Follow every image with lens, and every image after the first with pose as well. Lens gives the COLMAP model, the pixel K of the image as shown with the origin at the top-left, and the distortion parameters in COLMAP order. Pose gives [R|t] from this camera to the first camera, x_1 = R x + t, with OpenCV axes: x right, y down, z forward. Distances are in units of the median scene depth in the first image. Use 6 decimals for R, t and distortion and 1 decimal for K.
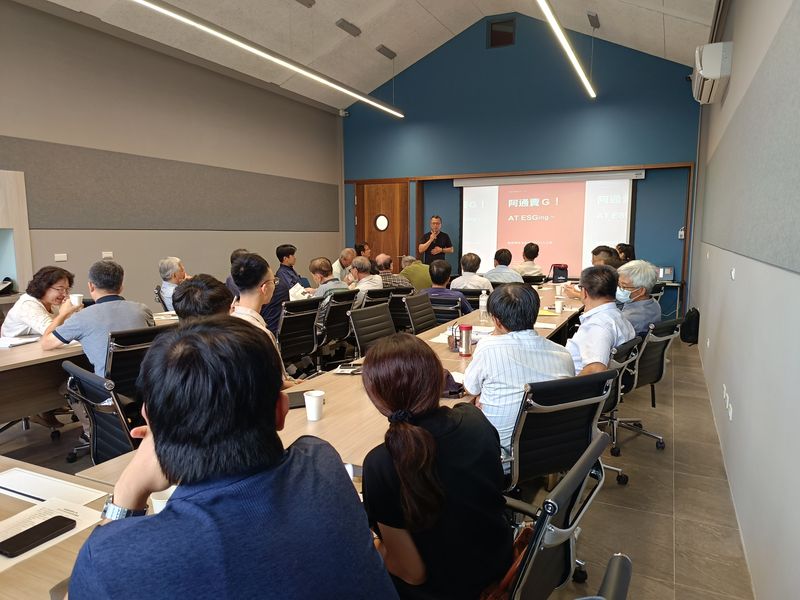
lens RADIAL K [[559.1, 0, 398.9], [0, 559.1, 302.9], [0, 0, 1]] dist [0.040453, -0.048588]
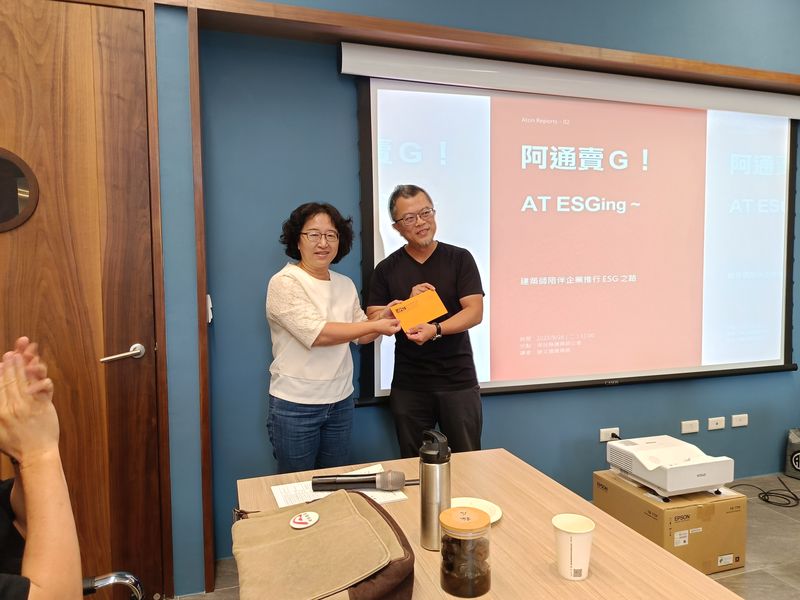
lens RADIAL K [[586.9, 0, 415.6], [0, 586.9, 299.7], [0, 0, 1]] dist [0.070609, -0.077937]
pose [[0.706388, -0.032738, 0.707068, -0.081265], [0.100670, 0.993422, -0.054577, -0.085234], [-0.700630, 0.109733, 0.705037, 0.814151]]
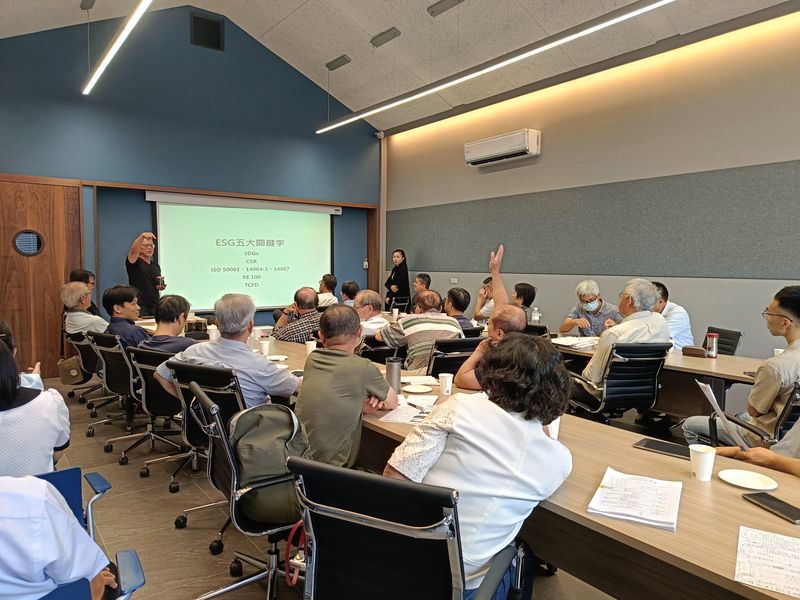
lens RADIAL K [[561.1, 0, 400.0], [0, 561.1, 300.0], [0, 0, 1]] dist [0.084008, -0.102640]
pose [[0.462101, -0.041470, 0.885857, -0.453866], [0.117629, 0.992946, -0.014876, -0.019620], [-0.878992, 0.111077, 0.463719, 0.353838]]
